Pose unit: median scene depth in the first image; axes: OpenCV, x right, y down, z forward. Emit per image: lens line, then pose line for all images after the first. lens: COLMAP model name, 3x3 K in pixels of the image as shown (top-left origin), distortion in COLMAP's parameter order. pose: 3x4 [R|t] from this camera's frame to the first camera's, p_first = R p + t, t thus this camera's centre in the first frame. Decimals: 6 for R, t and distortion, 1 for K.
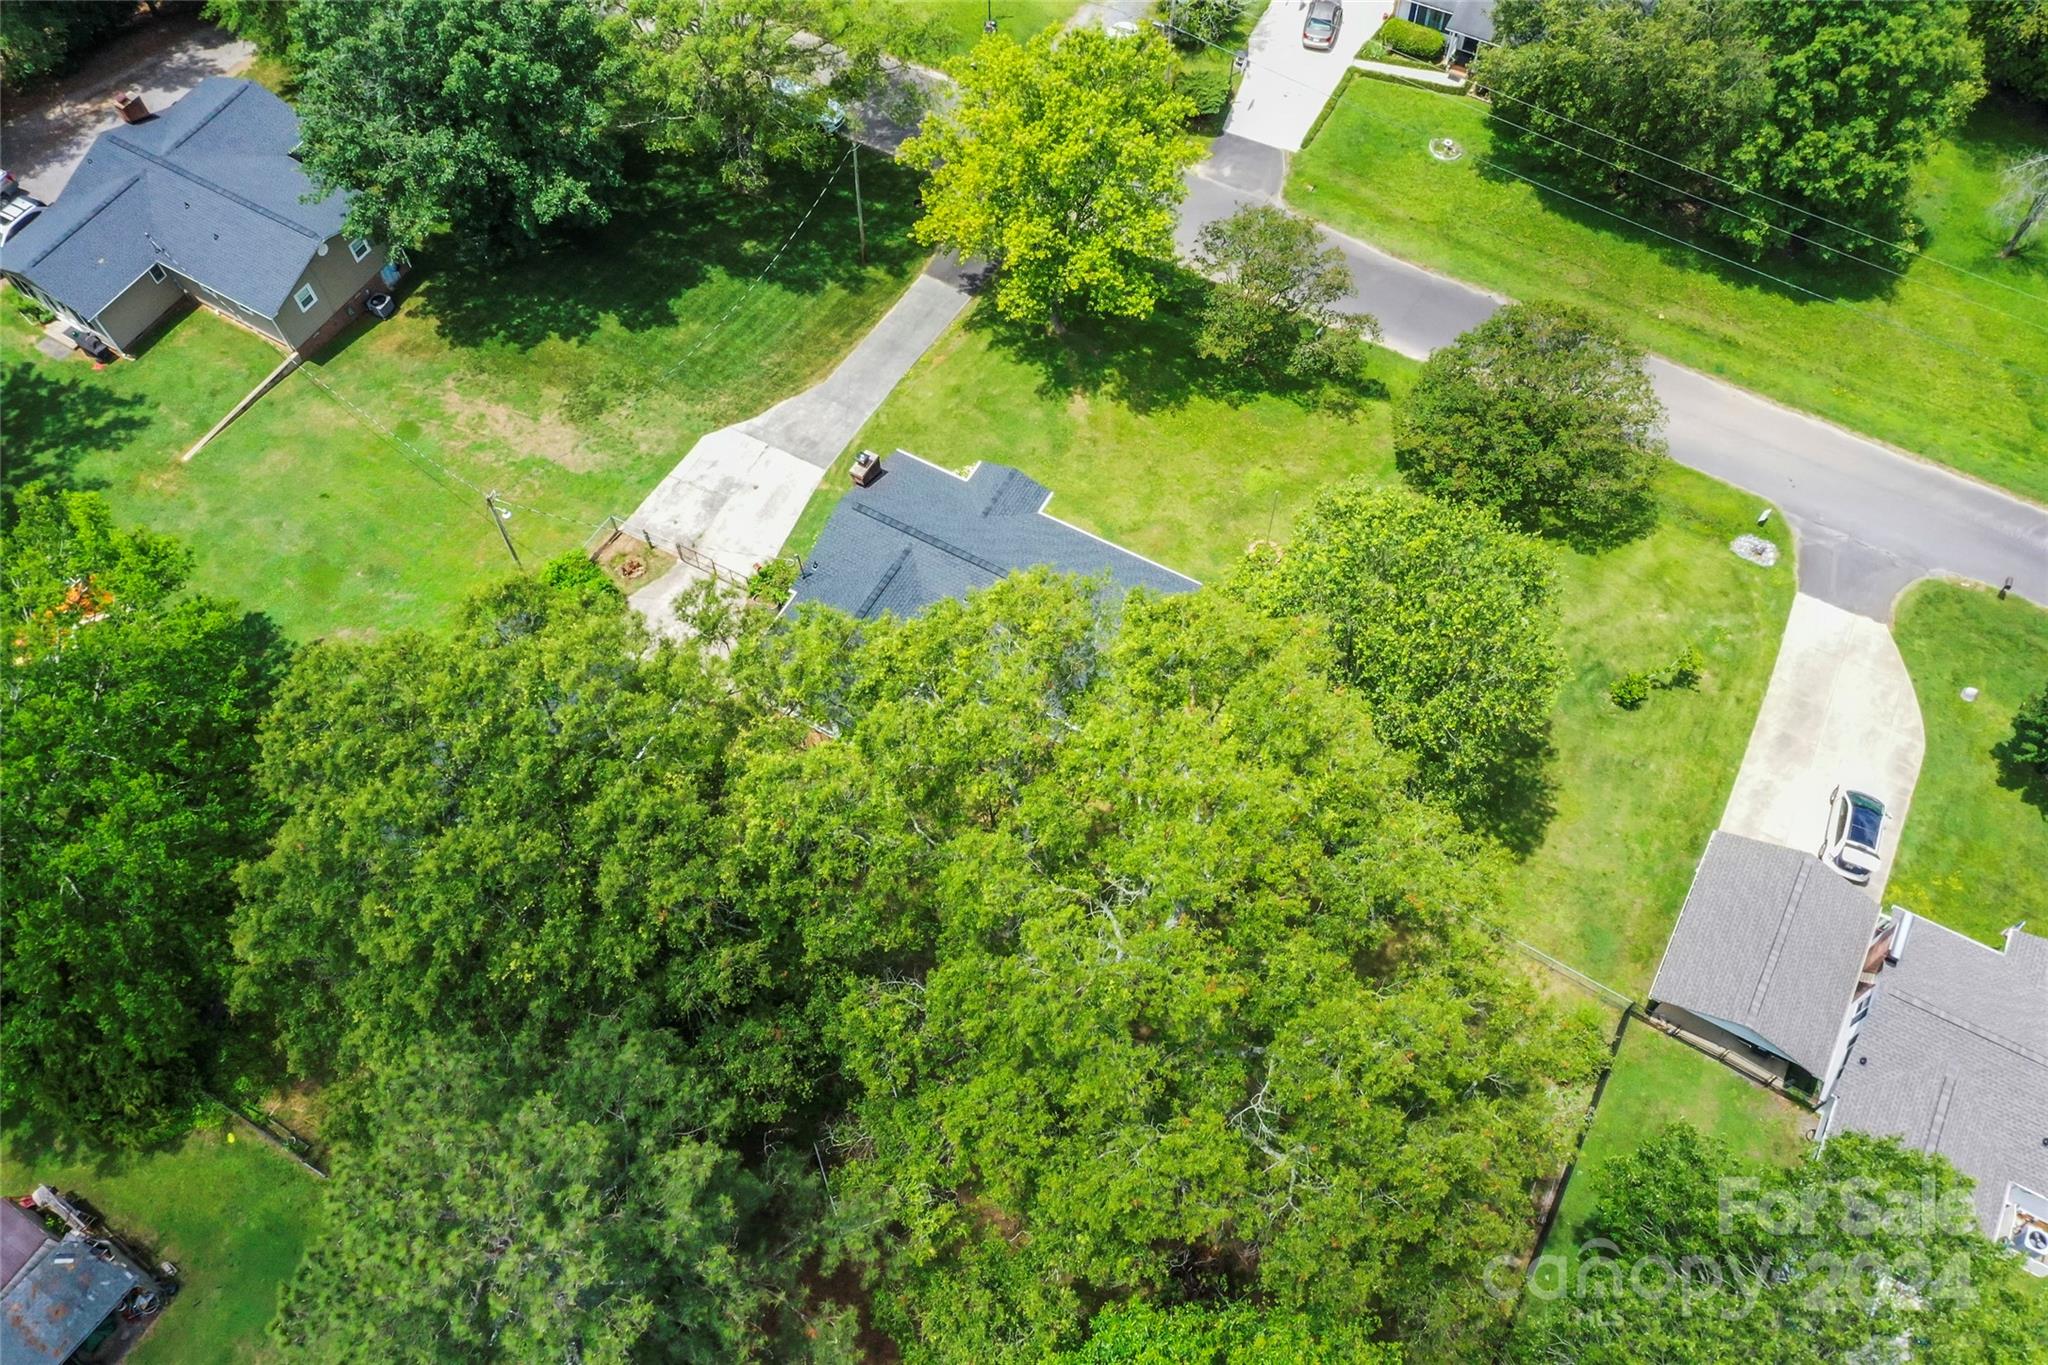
lens RADIAL K [[1610.3, 0, 1057.4], [0, 1610.3, 685.3], [0, 0, 1]] dist [-0.015647, 0.003529]
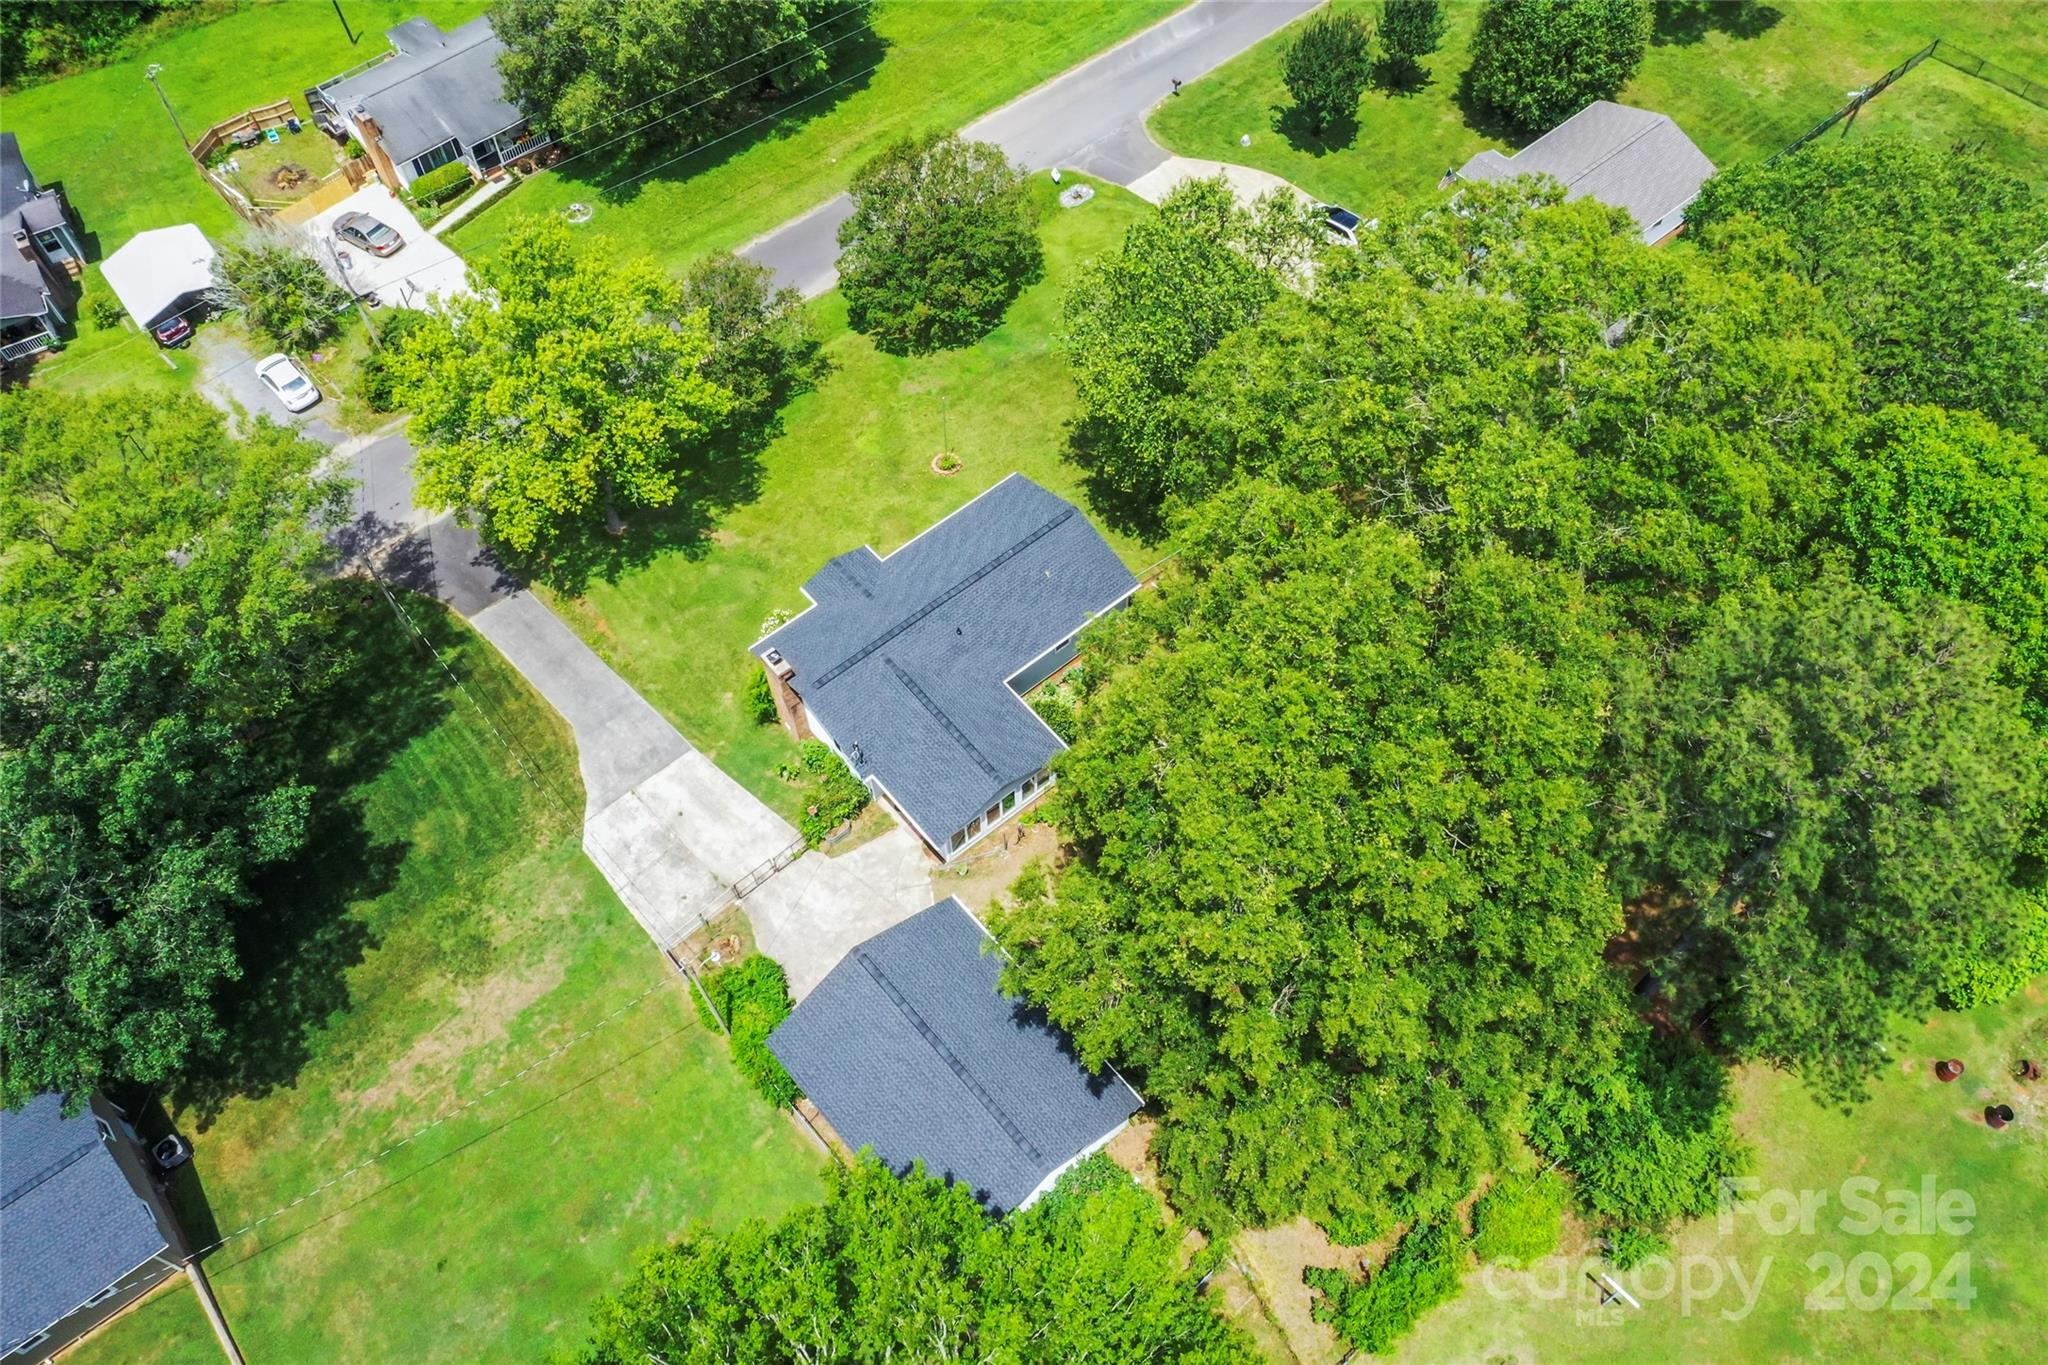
lens RADIAL K [[1610.3, 0, 1057.4], [0, 1610.3, 685.3], [0, 0, 1]] dist [-0.015647, 0.003529]
pose [[0.347488, -0.786126, 0.511134, -0.498566], [0.813494, 0.523841, 0.252624, -0.206403], [-0.466347, 0.328021, 0.821537, 0.094188]]
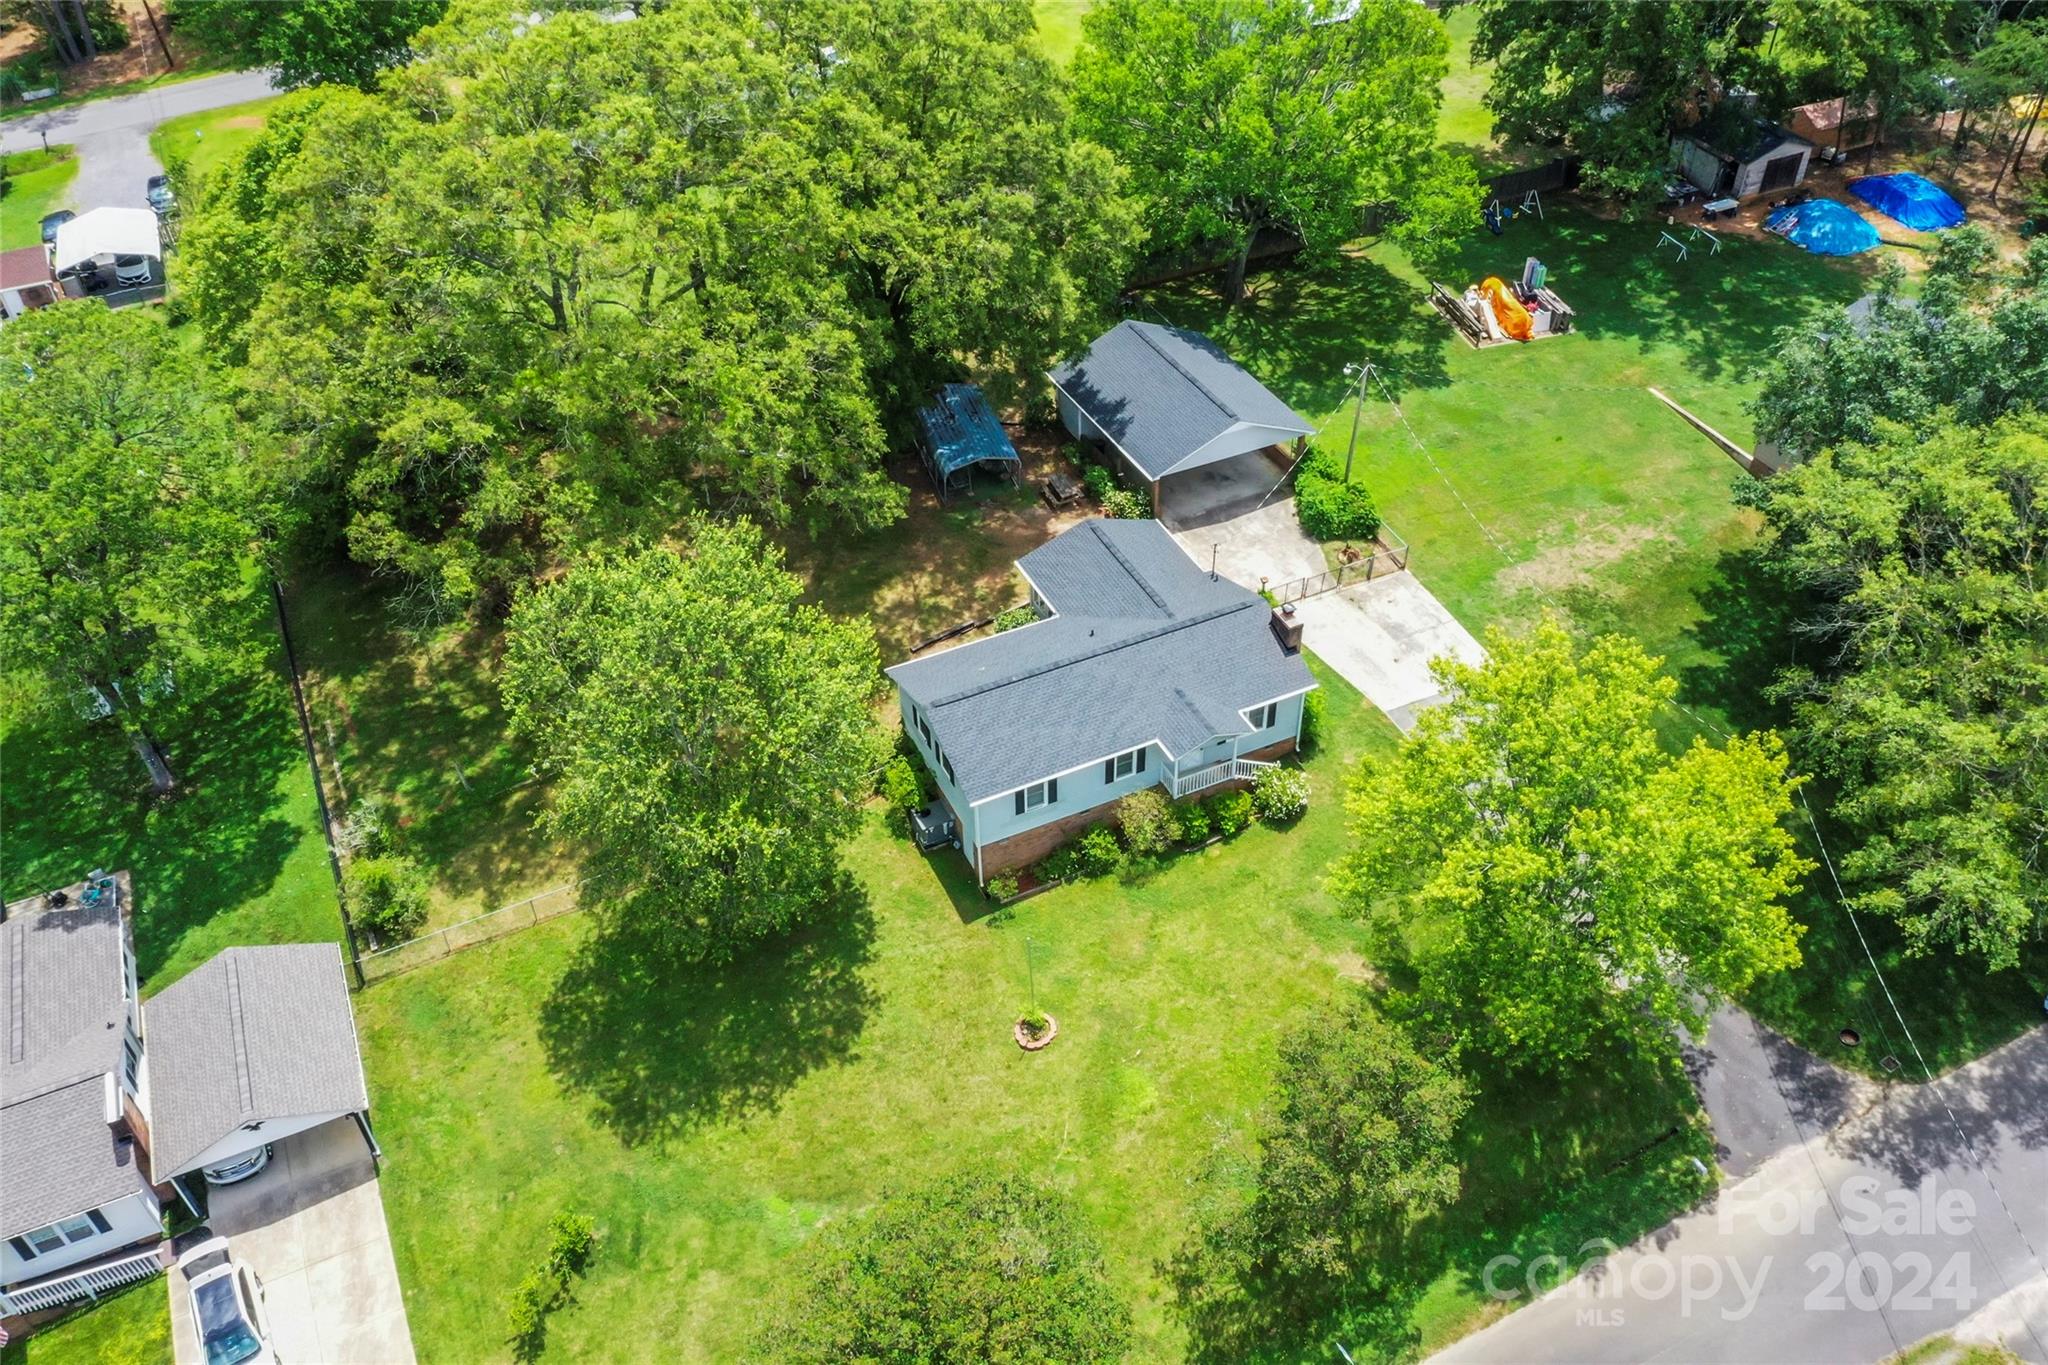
lens RADIAL K [[1553.4, 0, 1024.0], [0, 1553.4, 682.5], [0, 0, 1]] dist [-0.005879, -0.005106]
pose [[-0.582323, 0.569855, -0.579798, 0.443553], [-0.683161, 0.043577, 0.728966, -0.595747], [0.440671, 0.820589, 0.363927, 0.545135]]
